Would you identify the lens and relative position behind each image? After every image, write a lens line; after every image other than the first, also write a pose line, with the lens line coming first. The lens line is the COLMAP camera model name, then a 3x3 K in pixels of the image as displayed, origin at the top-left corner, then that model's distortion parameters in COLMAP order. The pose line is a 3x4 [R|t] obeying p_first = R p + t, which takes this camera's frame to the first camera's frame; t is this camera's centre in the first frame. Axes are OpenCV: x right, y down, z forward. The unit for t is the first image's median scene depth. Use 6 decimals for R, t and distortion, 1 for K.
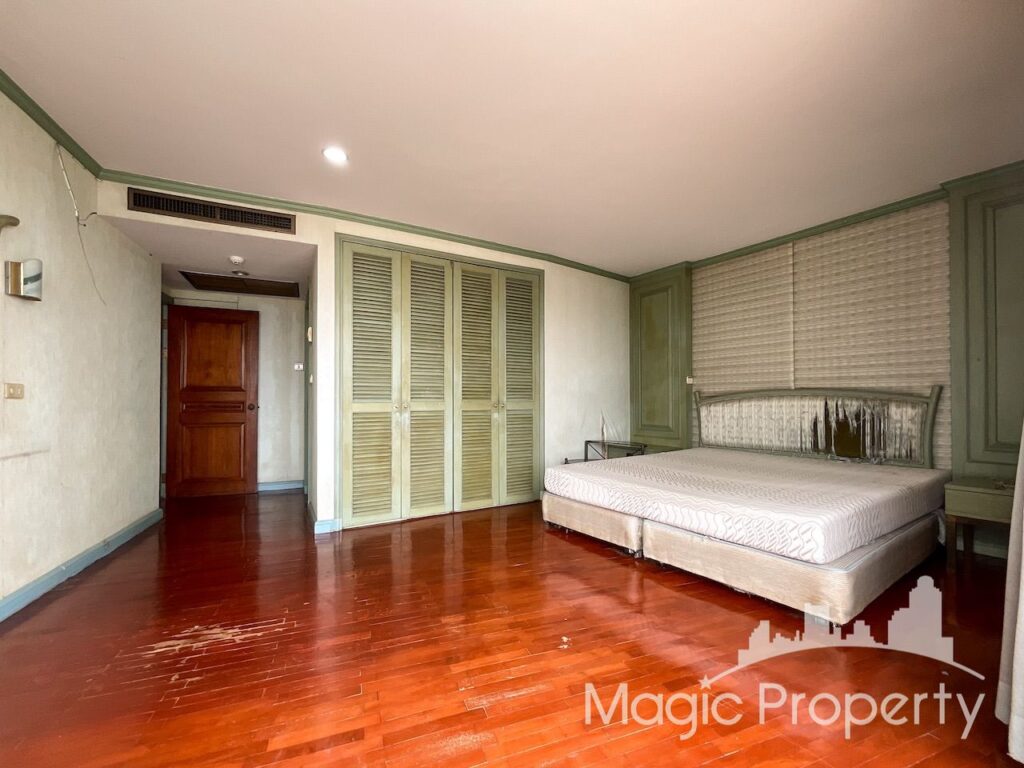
lens RADIAL K [[436.2, 0, 511.3], [0, 436.2, 373.9], [0, 0, 1]] dist [-0.000163, 0.000395]
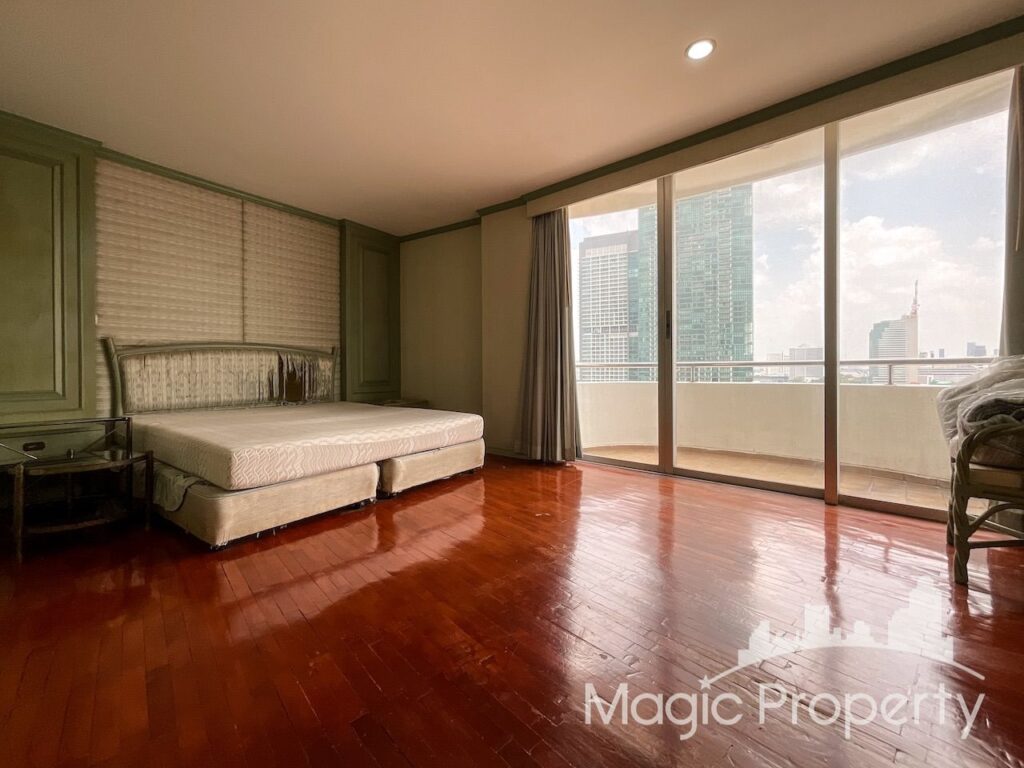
lens RADIAL K [[436.2, 0, 511.3], [0, 436.2, 373.9], [0, 0, 1]] dist [-0.000163, 0.000395]
pose [[-0.362326, -0.003191, 0.932046, -0.562956], [-0.049870, 0.998628, -0.015968, 0.094865], [-0.930716, -0.052267, -0.361988, 0.810410]]
